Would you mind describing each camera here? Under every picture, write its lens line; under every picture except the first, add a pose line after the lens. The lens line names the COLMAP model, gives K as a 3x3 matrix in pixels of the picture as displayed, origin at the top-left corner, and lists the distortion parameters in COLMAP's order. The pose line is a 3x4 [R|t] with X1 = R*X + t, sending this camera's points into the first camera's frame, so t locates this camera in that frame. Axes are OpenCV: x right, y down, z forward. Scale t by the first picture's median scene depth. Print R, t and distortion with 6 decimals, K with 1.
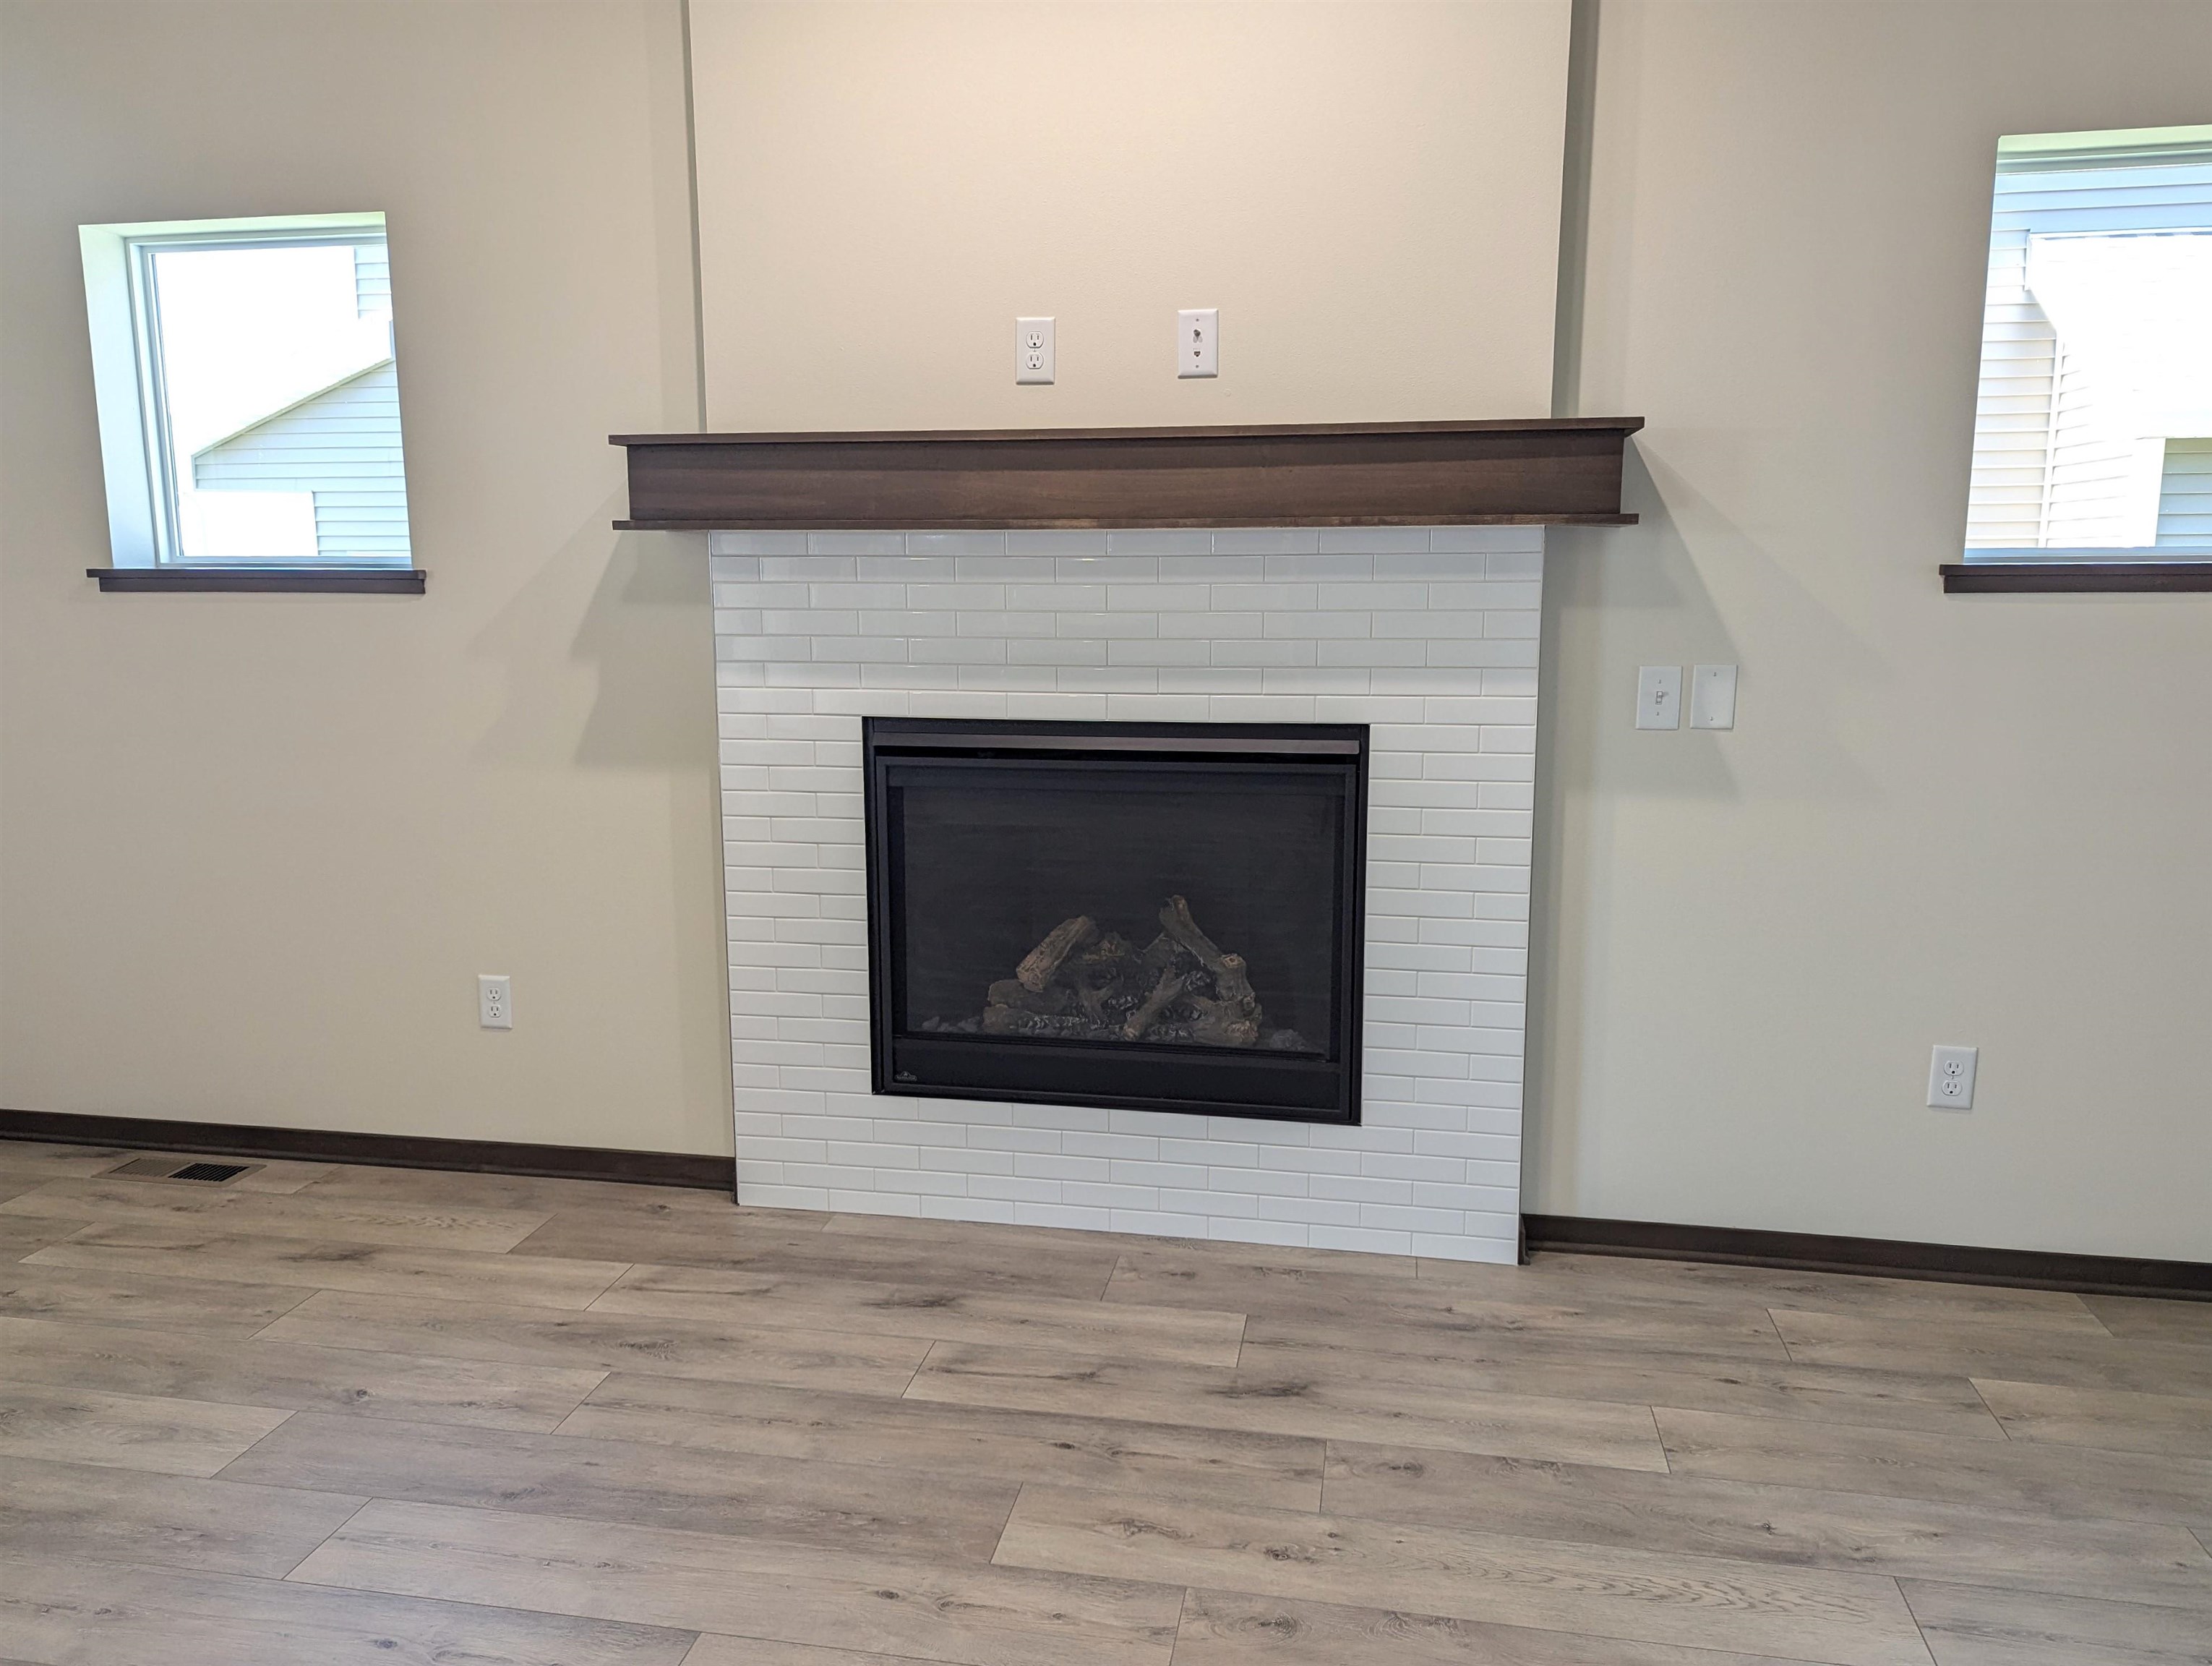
lens RADIAL K [[1593.8, 0, 1104.4], [0, 1593.8, 842.8], [0, 0, 1]] dist [0.050405, -0.063993]
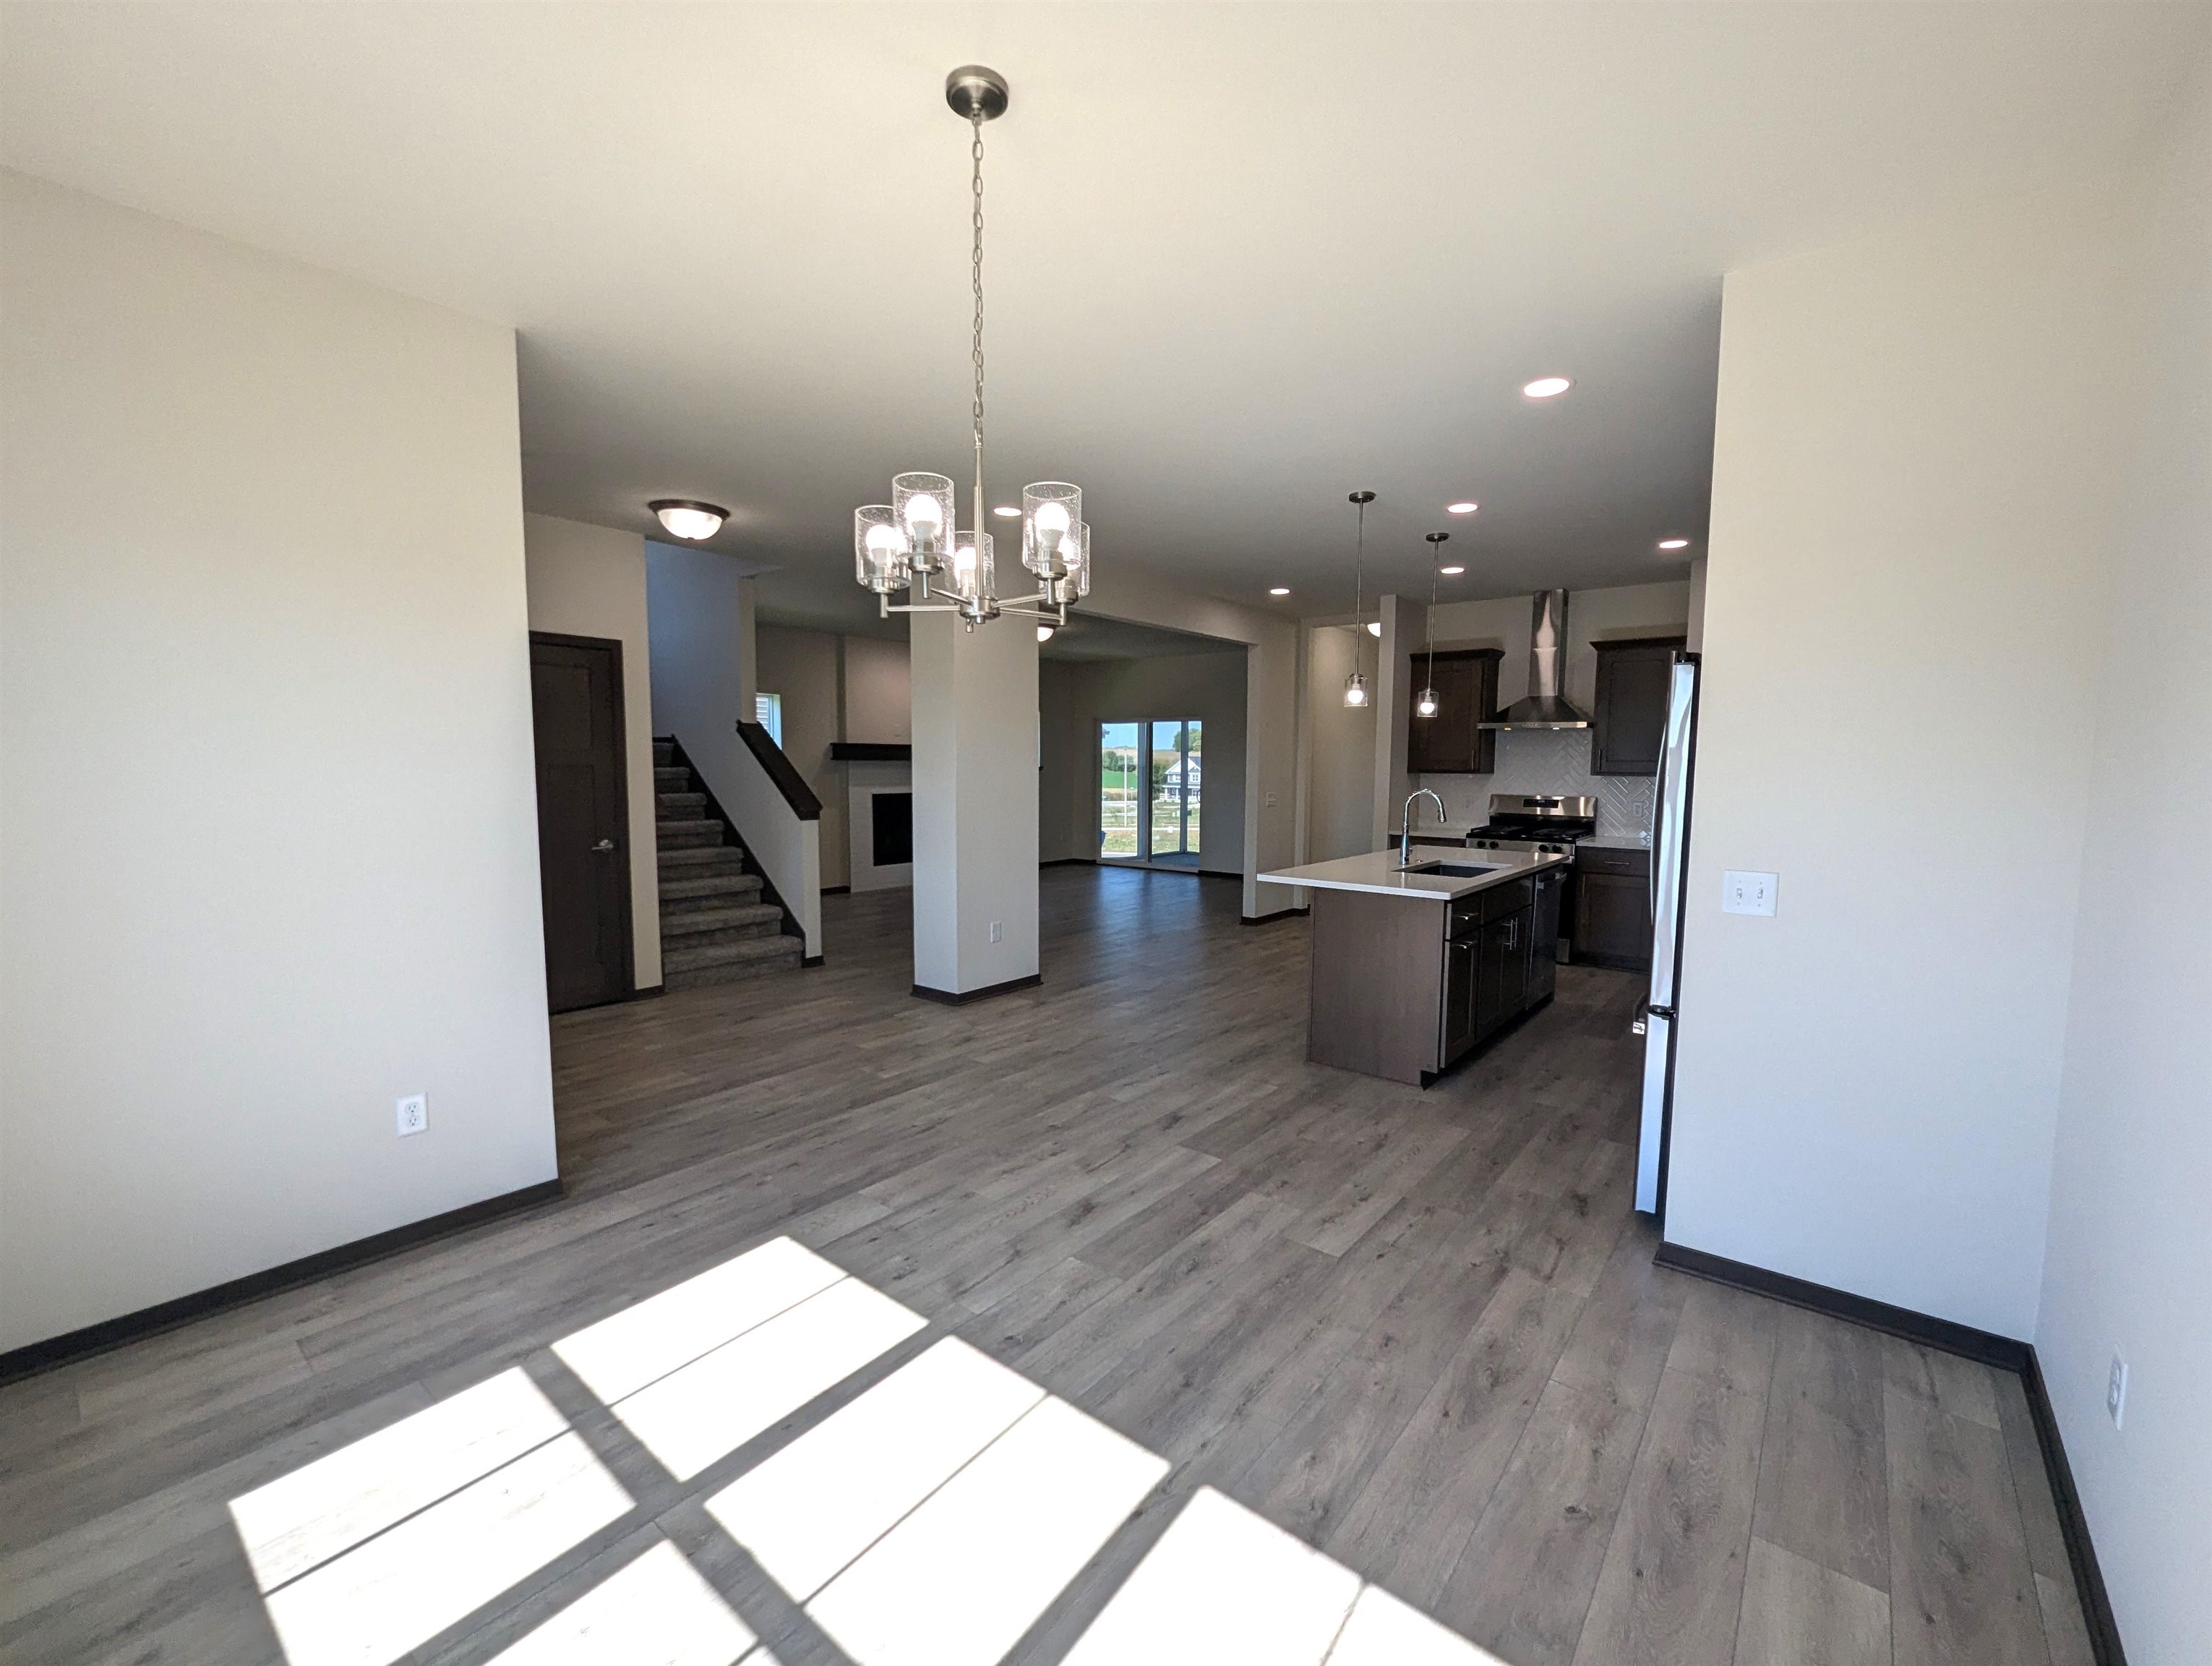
lens RADIAL K [[905.6, 0, 1098.5], [0, 905.6, 853.3], [0, 0, 1]] dist [0.000601, -0.000616]
pose [[0.480921, -0.083312, 0.872797, -2.675832], [0.147380, 0.988992, 0.013195, 0.205705], [-0.864288, 0.122287, 0.487905, -1.228202]]
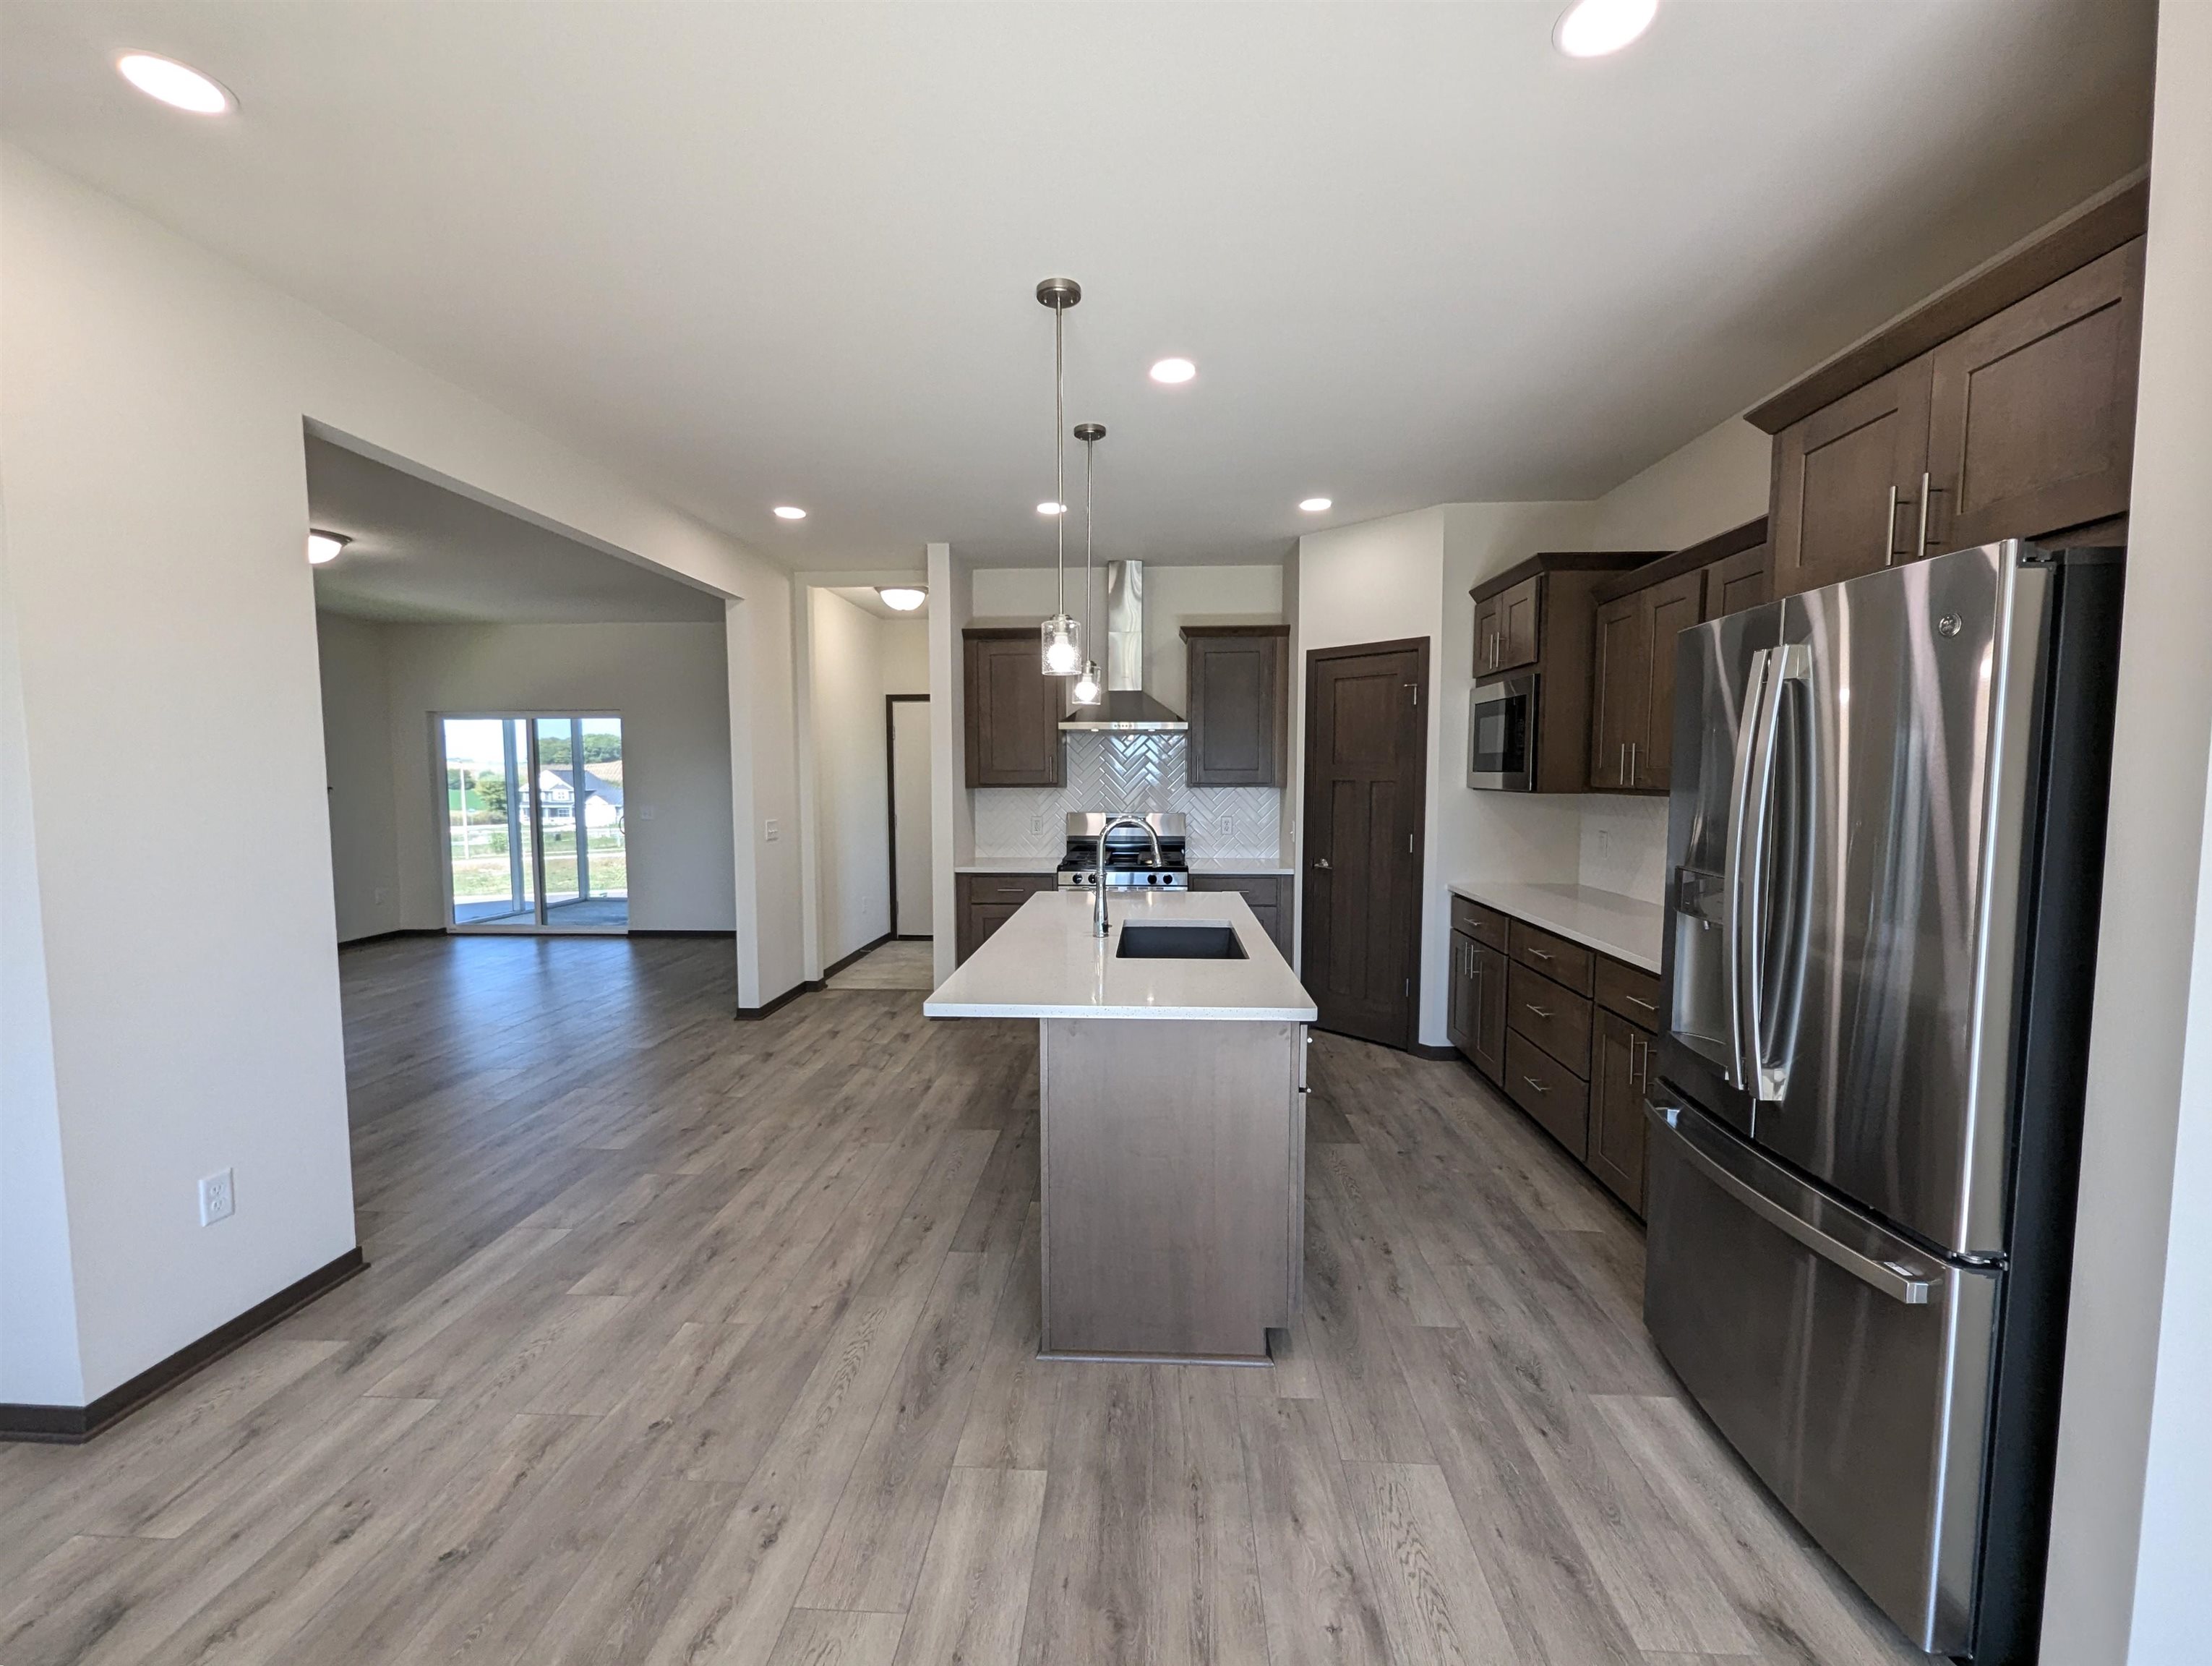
lens RADIAL K [[931.3, 0, 1104.3], [0, 931.3, 843.3], [0, 0, 1]] dist [-0.002548, -0.000774]
pose [[-0.131482, -0.069963, 0.988847, -2.009940], [0.179155, 0.979404, 0.093116, 0.130277], [-0.974995, 0.189400, -0.116240, -0.807366]]
